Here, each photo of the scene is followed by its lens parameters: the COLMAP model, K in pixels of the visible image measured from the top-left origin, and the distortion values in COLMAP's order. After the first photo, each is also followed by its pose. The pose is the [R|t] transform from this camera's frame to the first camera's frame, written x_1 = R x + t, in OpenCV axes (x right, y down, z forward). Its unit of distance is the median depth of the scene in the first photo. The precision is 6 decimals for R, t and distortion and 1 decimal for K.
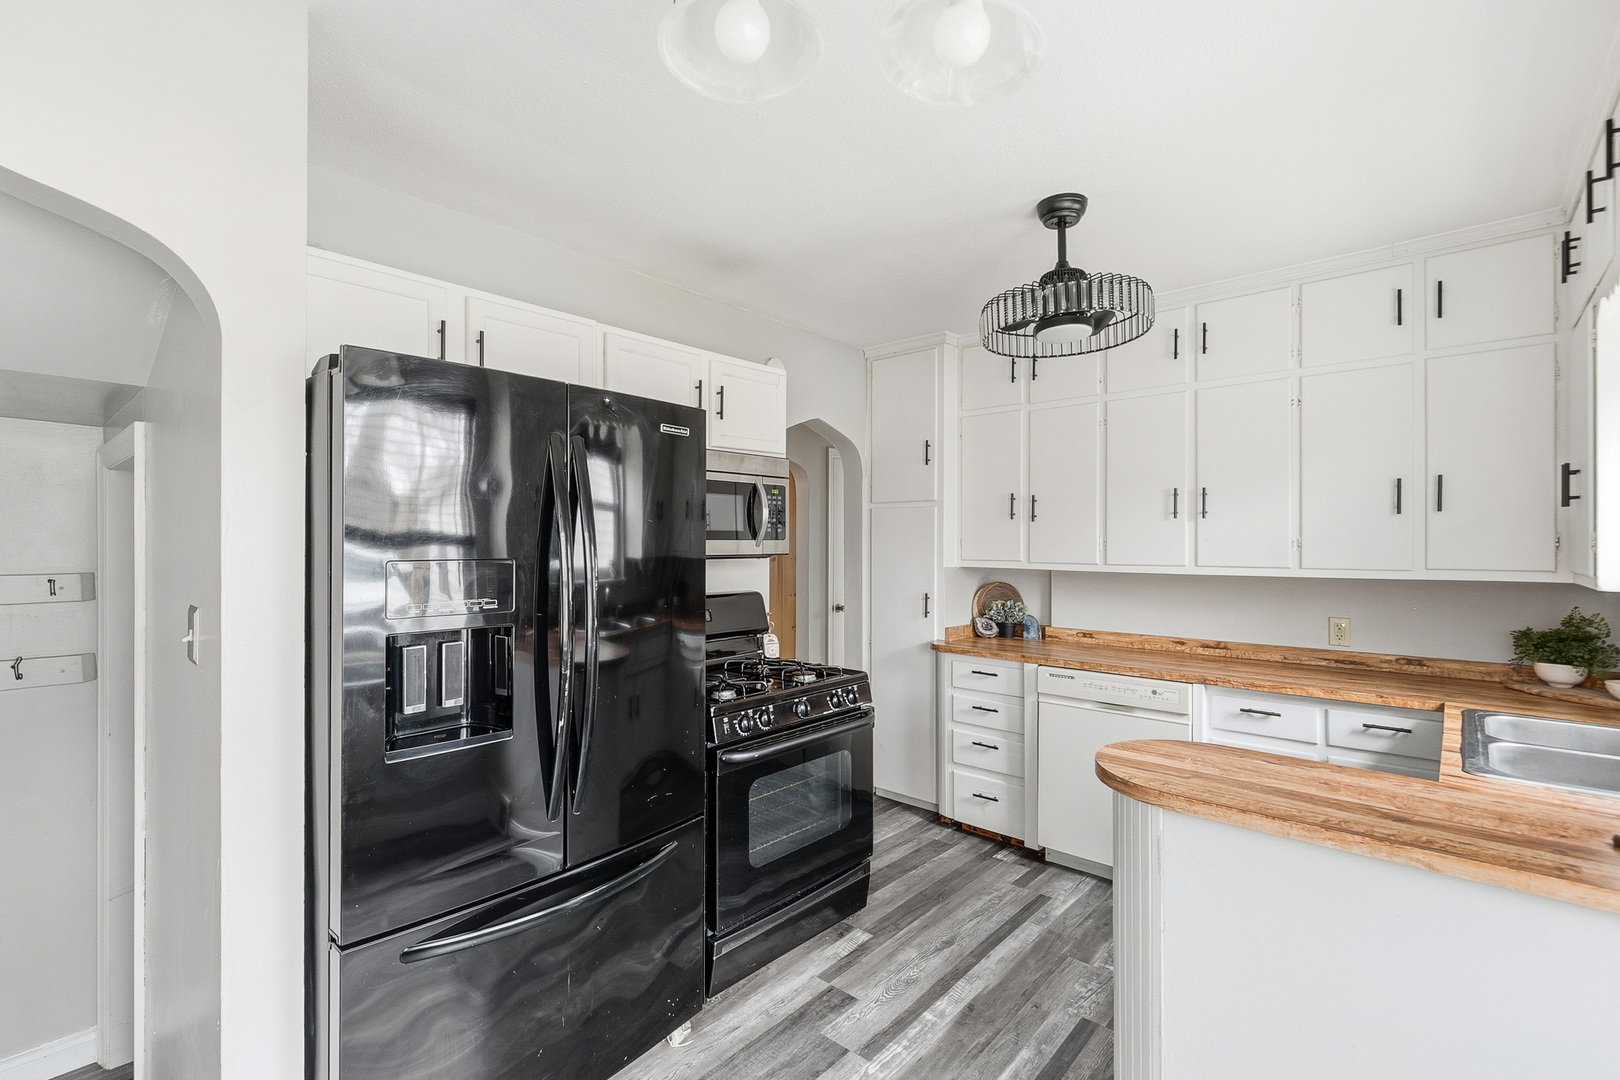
lens RADIAL K [[733.2, 0, 806.7], [0, 733.2, 539.8], [0, 0, 1]] dist [0.011739, -0.001076]
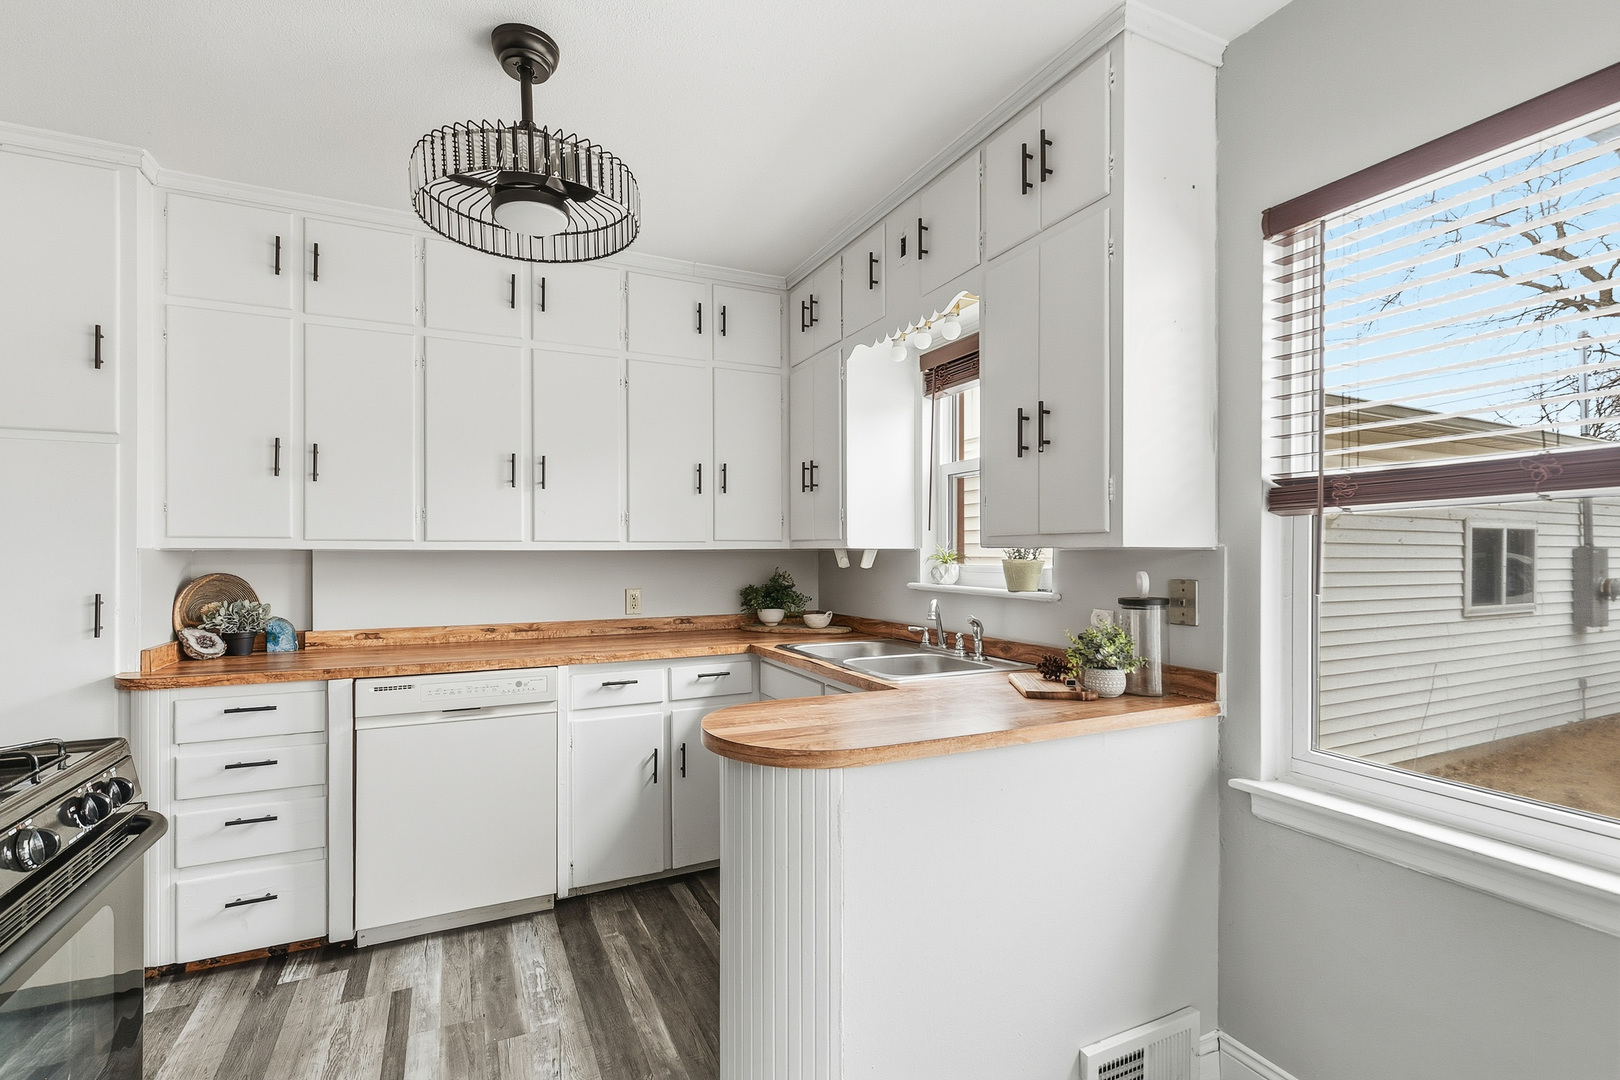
lens RADIAL K [[733.2, 0, 807.2], [0, 733.2, 547.9], [0, 0, 1]] dist [0.011739, -0.001076]
pose [[0.397444, -0.000026, 0.917627, -0.169602], [-0.001314, 0.999999, 0.000598, 0.042142], [-0.917626, -0.001443, 0.397443, 0.314080]]
